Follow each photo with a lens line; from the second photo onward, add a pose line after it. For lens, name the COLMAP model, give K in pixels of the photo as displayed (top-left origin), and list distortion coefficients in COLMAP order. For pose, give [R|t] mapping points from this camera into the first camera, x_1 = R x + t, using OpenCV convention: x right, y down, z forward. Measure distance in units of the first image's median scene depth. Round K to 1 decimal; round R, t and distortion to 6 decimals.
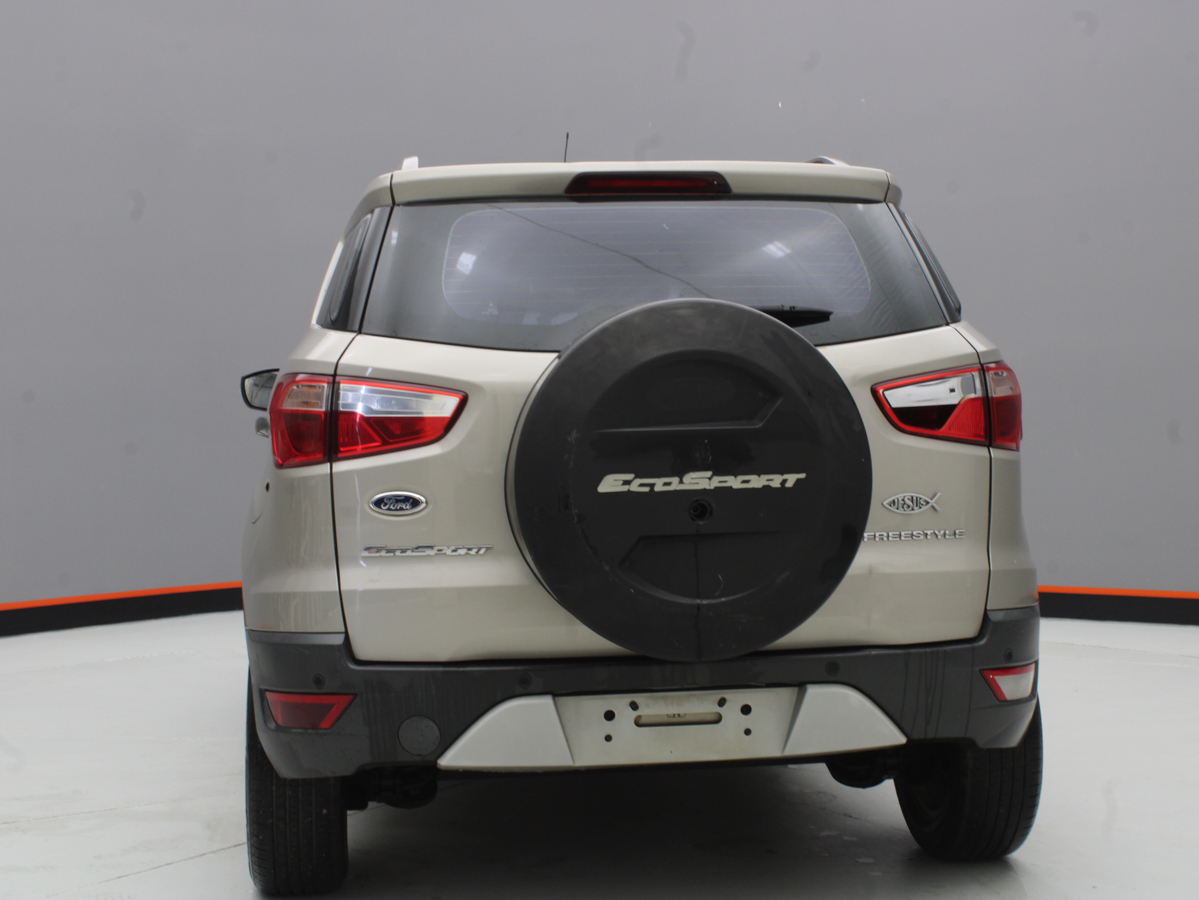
lens RADIAL K [[1615.4, 0, 599.5], [0, 1615.4, 450.0], [0, 0, 1]] dist [0.007806, 0.005734]
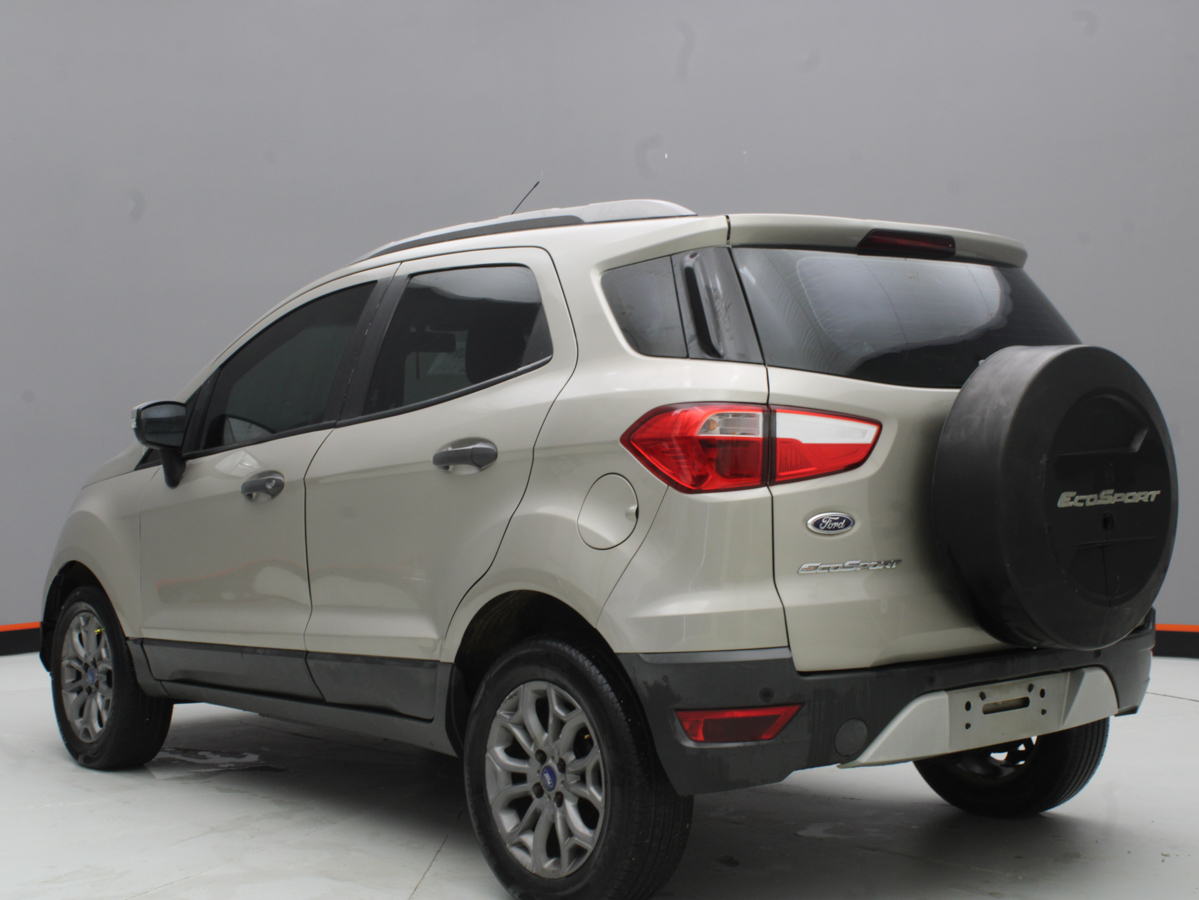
lens RADIAL K [[1622.3, 0, 599.5], [0, 1622.3, 450.0], [0, 0, 1]] dist [0.006233, -0.002752]
pose [[0.856290, 0.004034, 0.516480, -0.820245], [0.011751, 0.999558, -0.027290, 0.011657], [-0.516362, 0.029438, 0.855864, 0.148334]]
